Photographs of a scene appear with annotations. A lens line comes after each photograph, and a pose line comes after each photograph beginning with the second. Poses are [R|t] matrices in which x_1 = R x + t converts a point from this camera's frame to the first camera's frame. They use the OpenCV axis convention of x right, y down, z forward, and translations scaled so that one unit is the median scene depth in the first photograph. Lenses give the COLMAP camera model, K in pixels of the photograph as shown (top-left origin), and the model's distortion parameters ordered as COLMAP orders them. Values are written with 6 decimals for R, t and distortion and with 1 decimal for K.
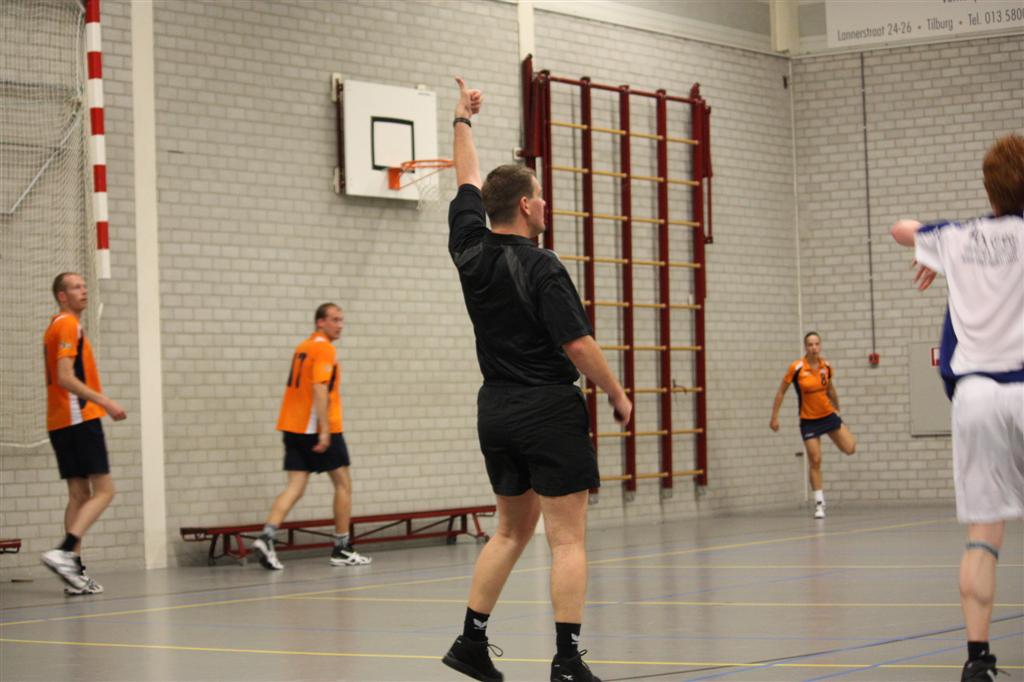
lens RADIAL K [[2710.1, 0, 512.0], [0, 2710.1, 341.0], [0, 0, 1]] dist [-0.403332, -0.110274]
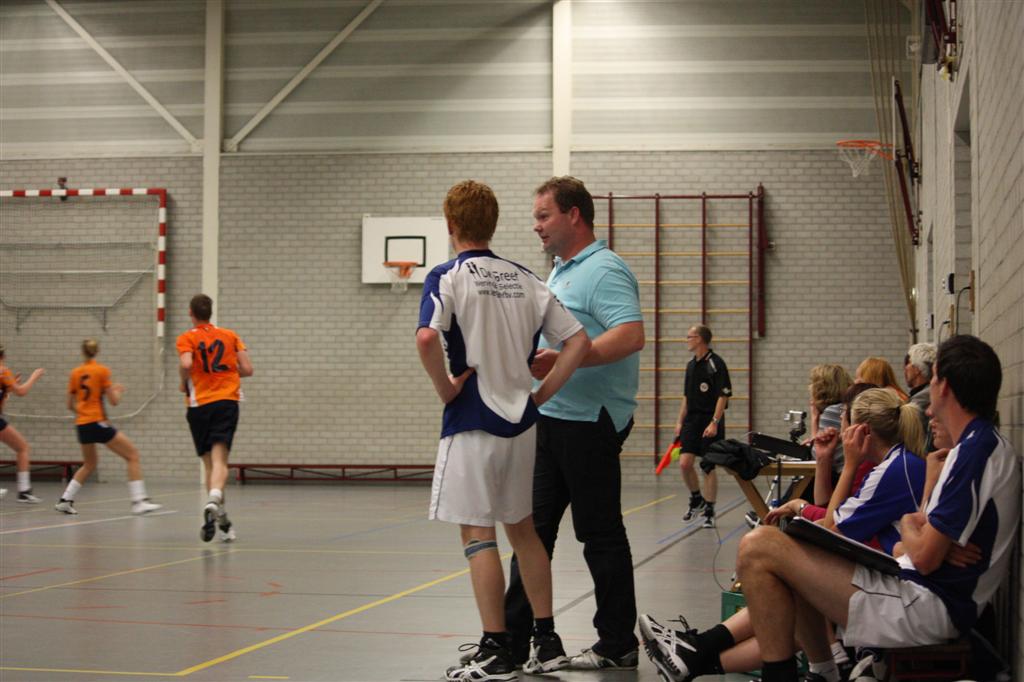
lens RADIAL K [[2710.1, 0, 512.0], [0, 2710.1, 341.0], [0, 0, 1]] dist [-0.403332, -0.110274]
pose [[0.433681, 0.009330, -0.901018, 1.570554], [0.009474, 0.999844, 0.014913, -0.041694], [0.901017, -0.015003, 0.433524, 0.319207]]
